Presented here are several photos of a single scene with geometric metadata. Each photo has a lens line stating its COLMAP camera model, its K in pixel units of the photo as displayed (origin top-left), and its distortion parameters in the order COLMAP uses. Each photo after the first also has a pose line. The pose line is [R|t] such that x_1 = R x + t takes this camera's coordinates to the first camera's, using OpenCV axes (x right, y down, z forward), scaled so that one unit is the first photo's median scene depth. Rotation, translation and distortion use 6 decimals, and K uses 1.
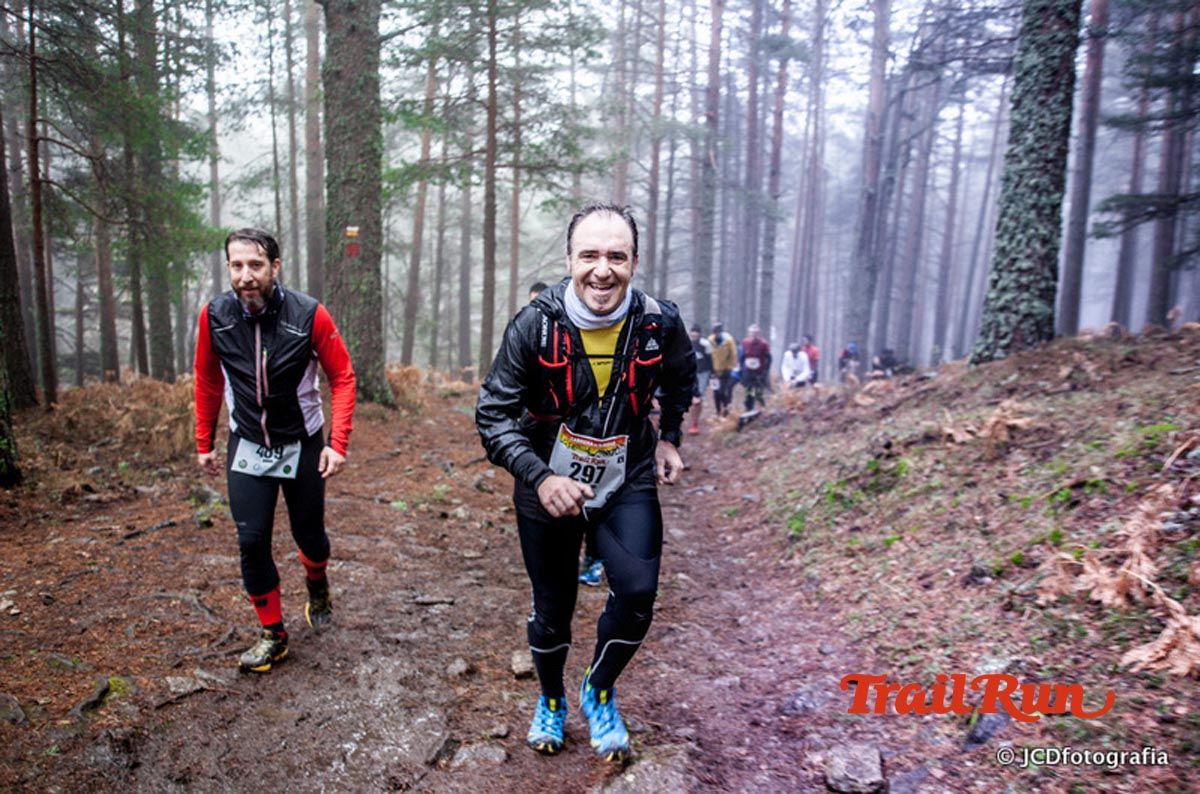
lens RADIAL K [[1113.7, 0, 607.1], [0, 1113.7, 400.8], [0, 0, 1]] dist [-0.070333, 0.120974]
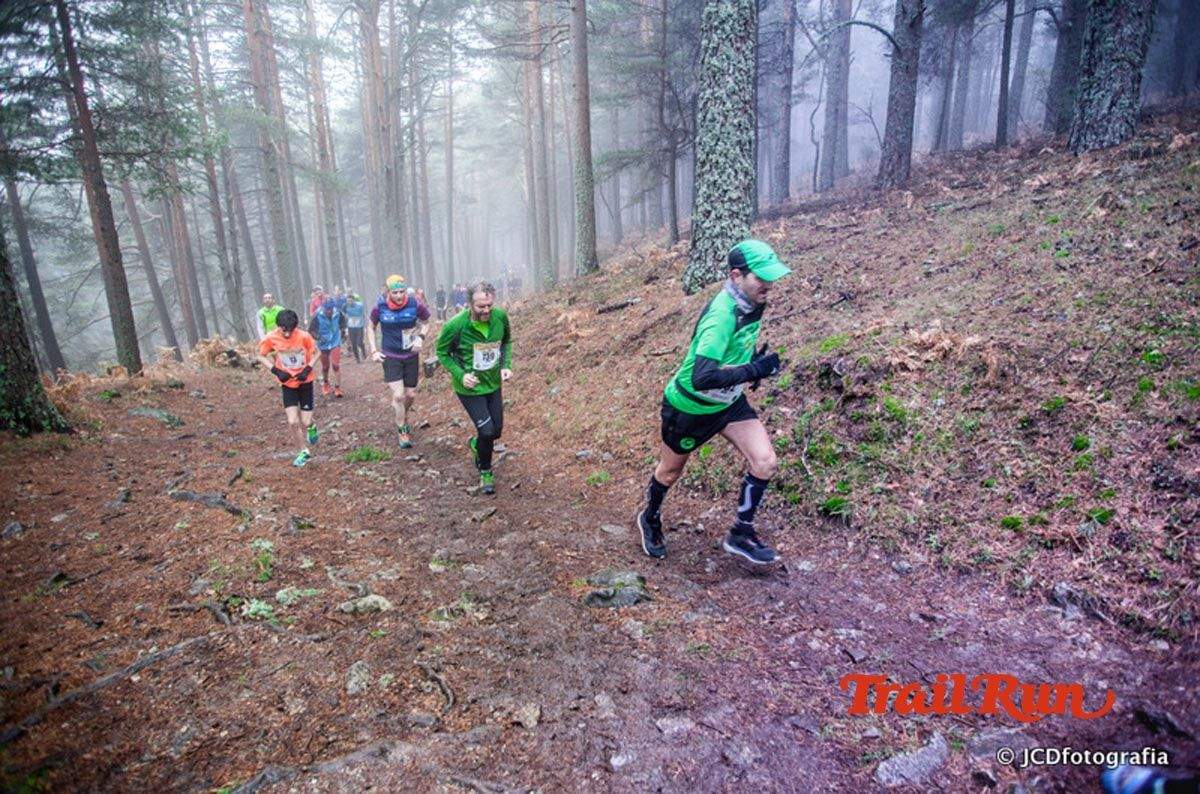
lens RADIAL K [[732.0, 0, 607.2], [0, 732.0, 400.7], [0, 0, 1]] dist [-0.099903, 0.058609]
pose [[0.828066, -0.220075, 0.515629, -0.168207], [0.157343, 0.973995, 0.163026, -0.057251], [-0.538098, -0.053866, 0.841159, 0.417496]]
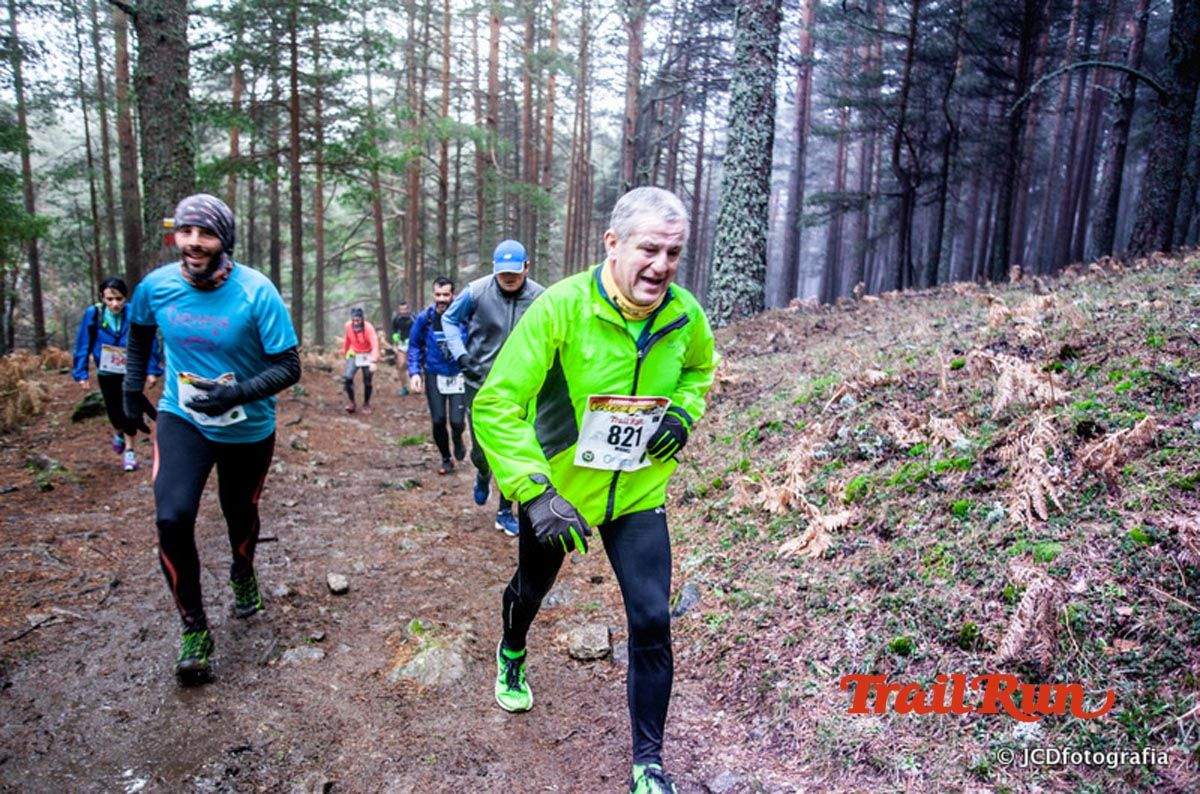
lens RADIAL K [[968.1, 0, 604.8], [0, 968.1, 403.5], [0, 0, 1]] dist [-0.083834, 0.090032]
pose [[0.979758, -0.032190, 0.197582, 0.005914], [0.024077, 0.998771, 0.043329, -0.002440], [-0.198734, -0.037695, 0.979328, -0.045288]]
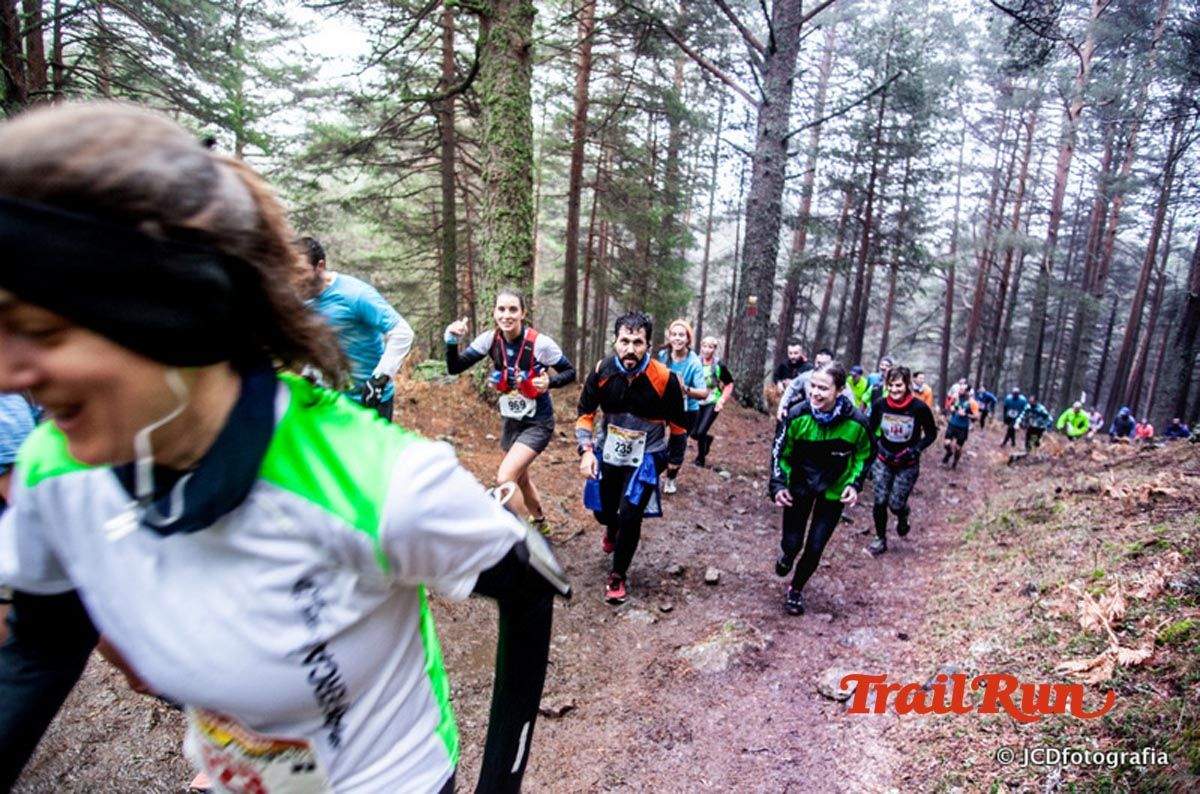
lens RADIAL K [[732.0, 0, 607.2], [0, 732.0, 400.7], [0, 0, 1]] dist [-0.099903, 0.058609]
pose [[0.879494, 0.129792, -0.457869, 0.107527], [-0.132379, 0.990842, 0.026593, -0.013182], [0.457128, 0.037224, 0.888622, -0.016741]]
